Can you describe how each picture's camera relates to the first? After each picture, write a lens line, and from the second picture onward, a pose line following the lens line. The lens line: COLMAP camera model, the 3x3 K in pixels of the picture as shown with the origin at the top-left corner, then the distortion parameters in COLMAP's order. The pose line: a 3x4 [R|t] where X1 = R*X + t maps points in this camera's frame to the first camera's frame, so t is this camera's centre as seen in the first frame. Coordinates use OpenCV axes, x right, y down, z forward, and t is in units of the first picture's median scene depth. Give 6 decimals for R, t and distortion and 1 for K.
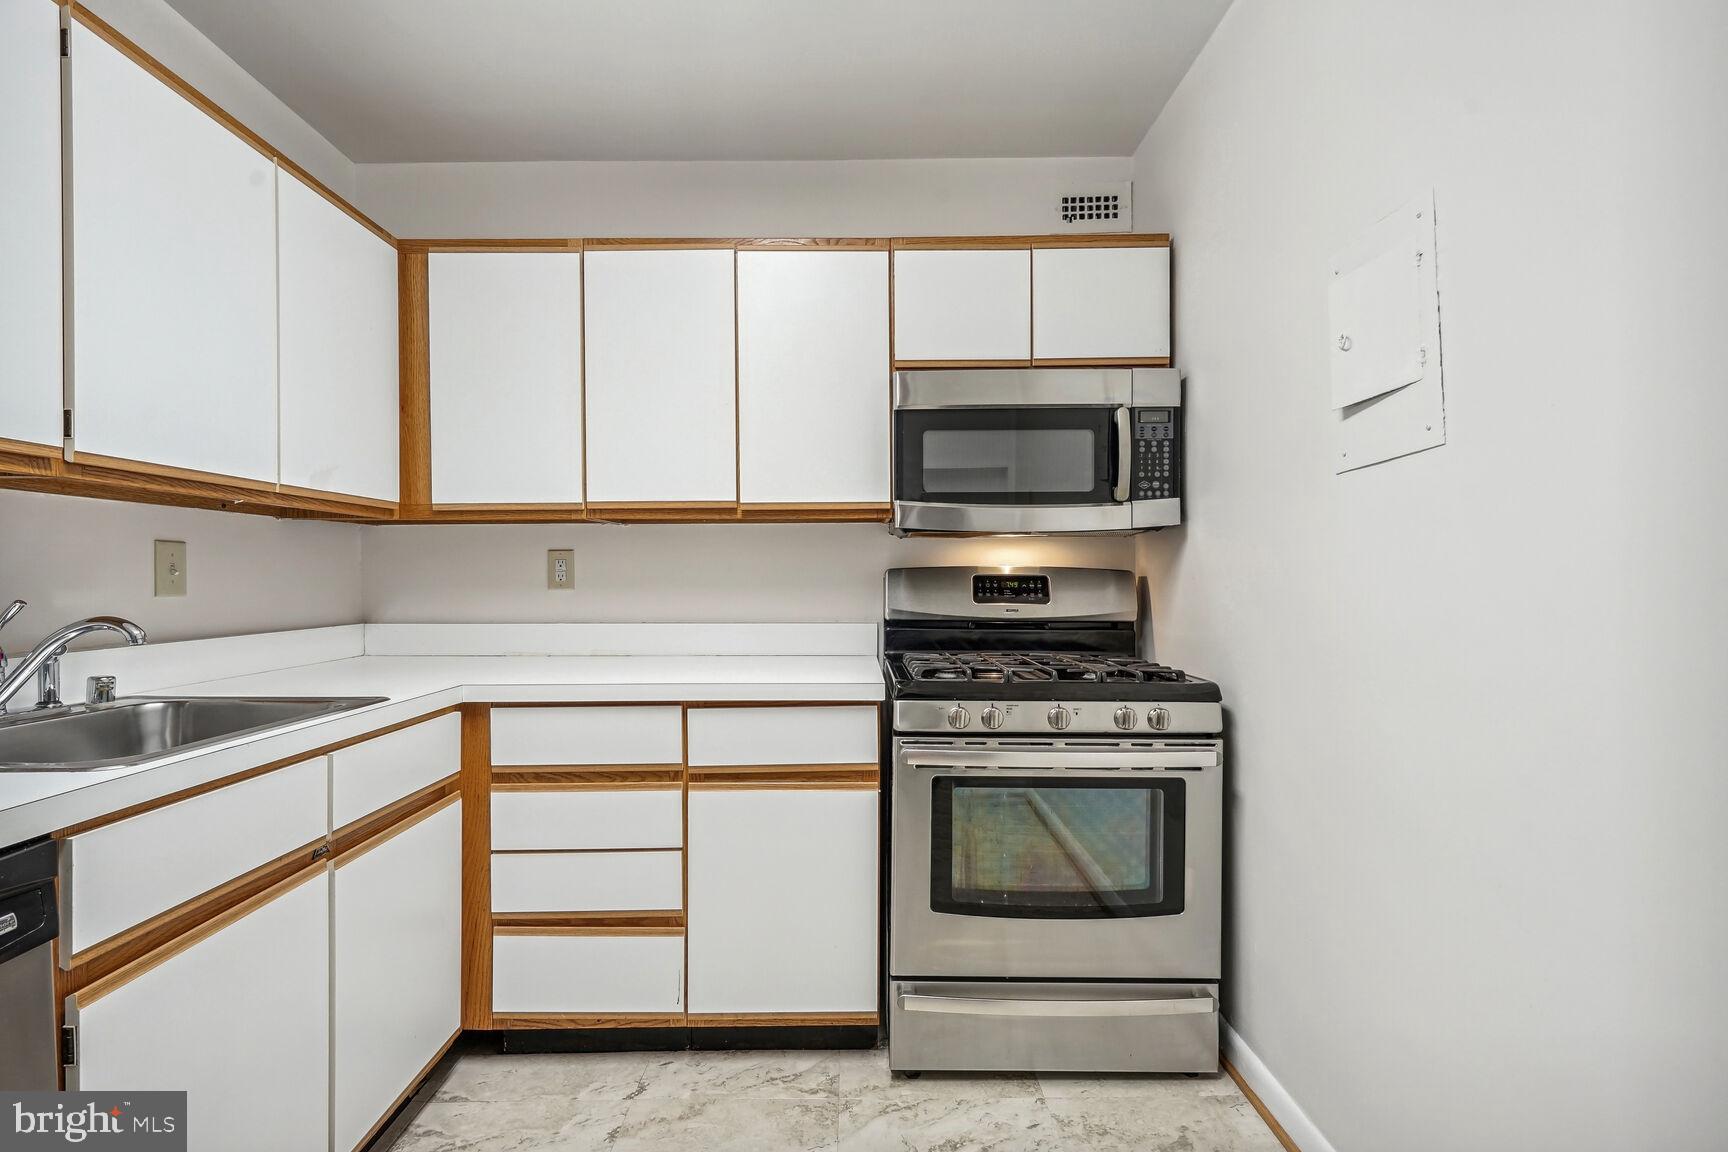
lens RADIAL K [[813.5, 0, 853.1], [0, 813.5, 578.7], [0, 0, 1]] dist [-0.000850, 0.000673]
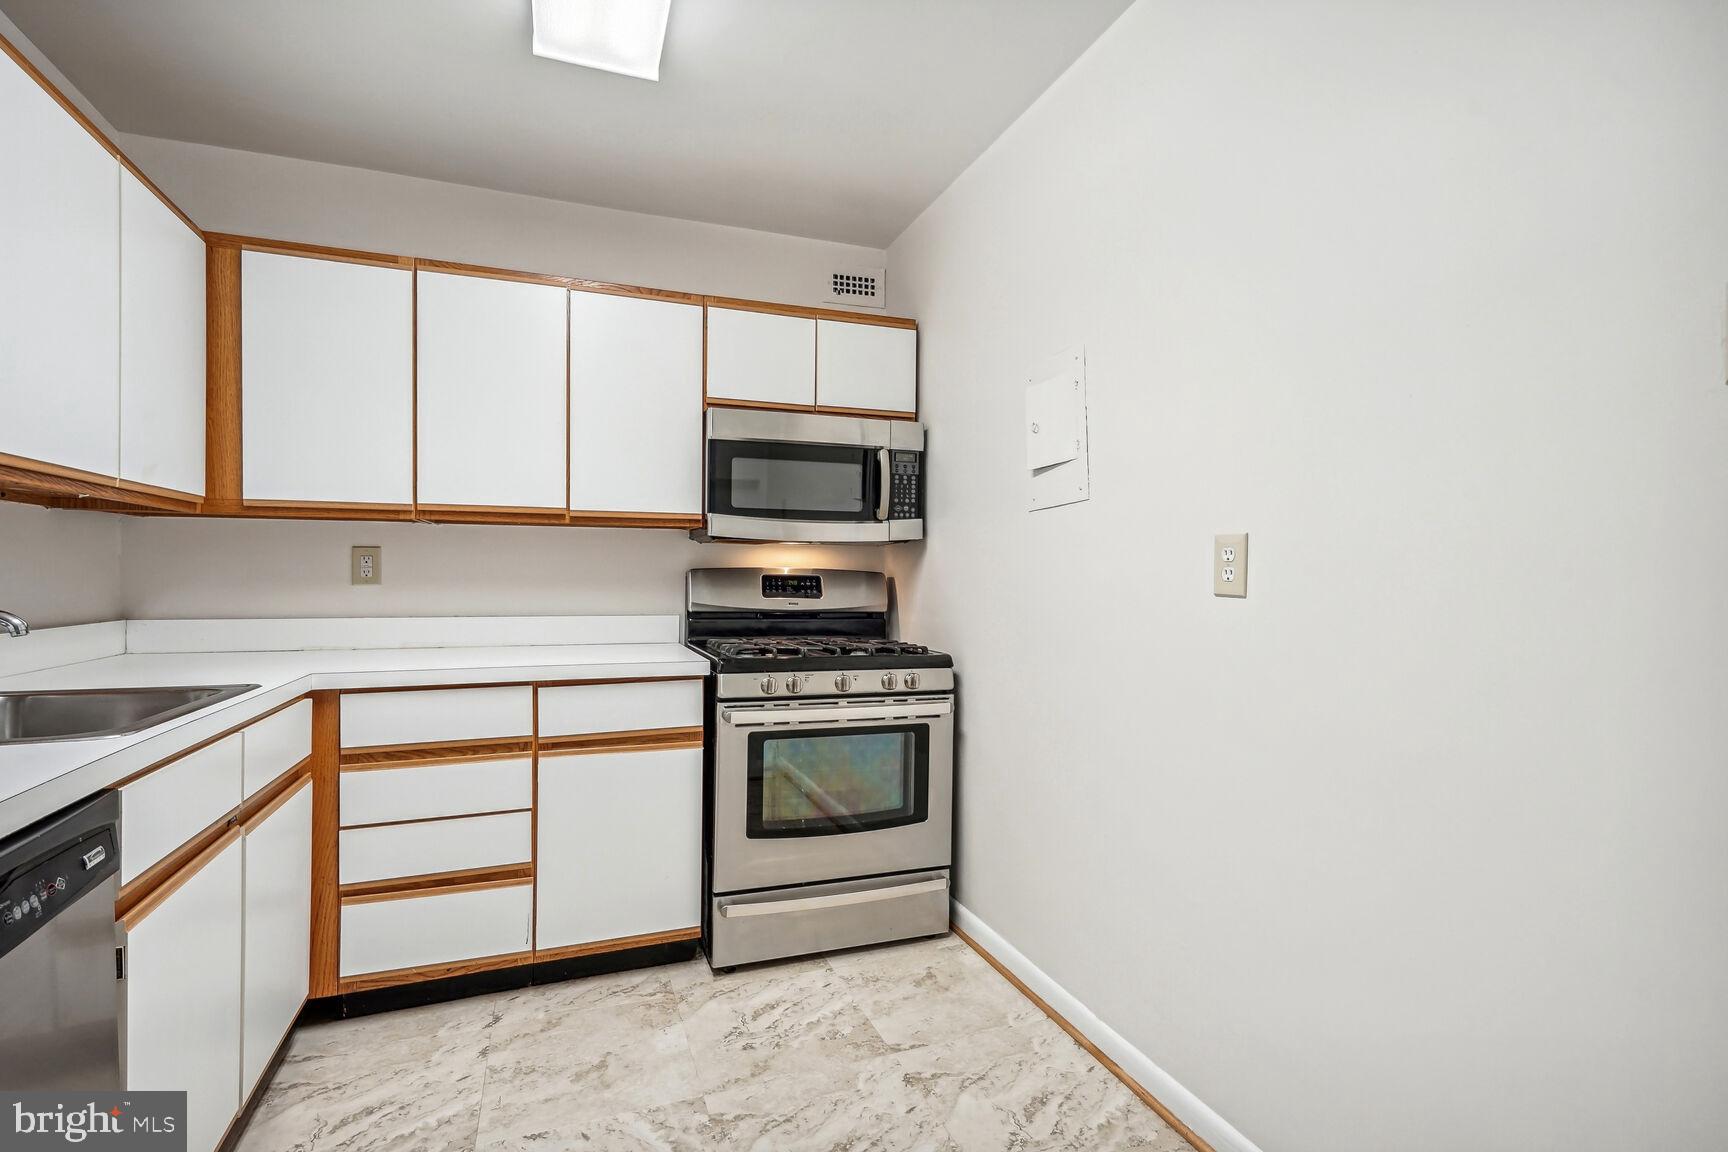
lens RADIAL K [[813.5, 0, 853.1], [0, 813.5, 578.7], [0, 0, 1]] dist [-0.000850, 0.000673]
pose [[0.939798, 0.007920, 0.341640, -0.176837], [-0.008532, 0.999964, 0.000289, -0.000219], [-0.341625, -0.003187, 0.939831, -0.241498]]
